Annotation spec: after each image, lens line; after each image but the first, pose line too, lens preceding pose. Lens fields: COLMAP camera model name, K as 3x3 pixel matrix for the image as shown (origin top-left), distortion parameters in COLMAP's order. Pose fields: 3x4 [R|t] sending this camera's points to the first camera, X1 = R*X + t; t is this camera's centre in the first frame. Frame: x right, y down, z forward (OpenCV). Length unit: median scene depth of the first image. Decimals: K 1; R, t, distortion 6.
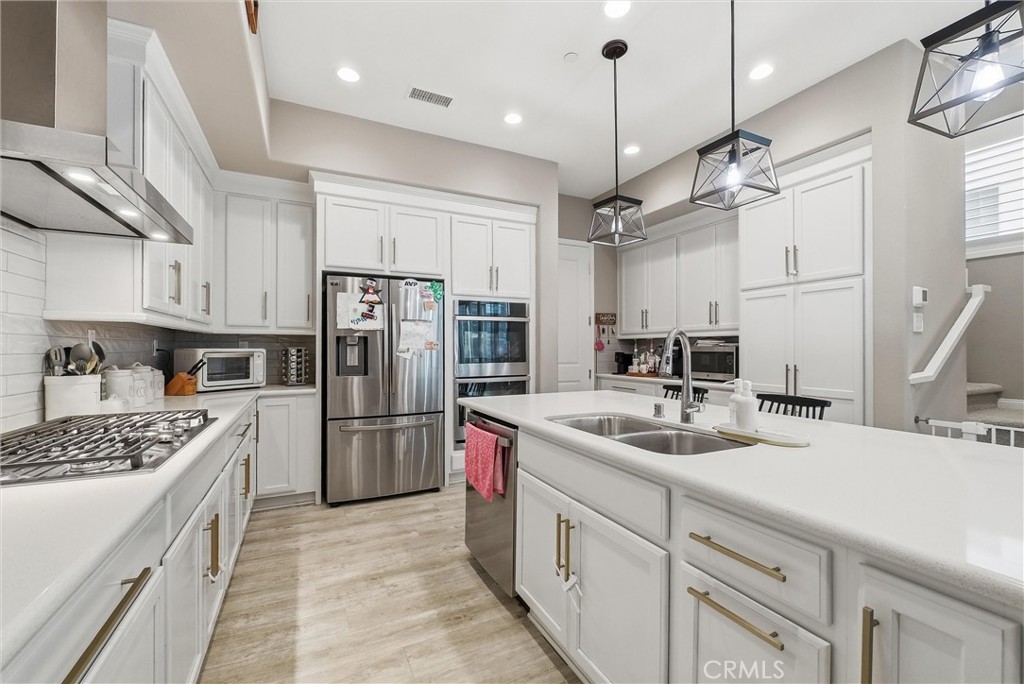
lens RADIAL K [[424.4, 0, 512.6], [0, 424.4, 342.0], [0, 0, 1]] dist [-0.002990, -0.000088]
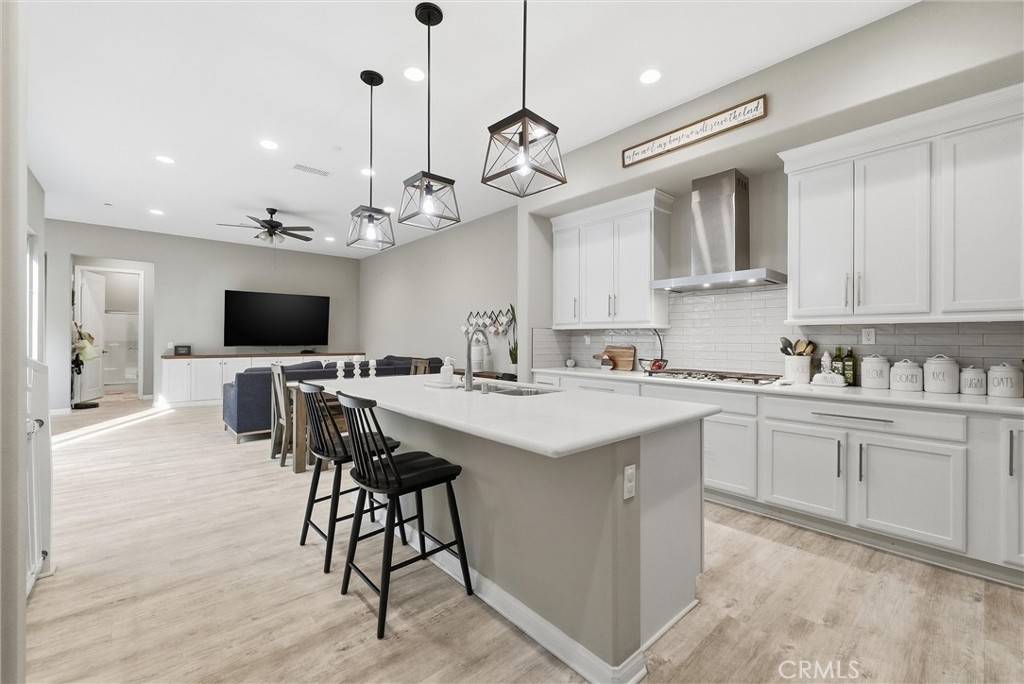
lens RADIAL K [[424.4, 0, 511.1], [0, 424.4, 337.5], [0, 0, 1]] dist [-0.002990, -0.000088]
pose [[-0.960178, -0.001566, -0.279386, 0.445243], [0.000799, 0.999965, -0.008349, 0.012378], [0.279389, -0.008240, -0.960143, 1.609849]]
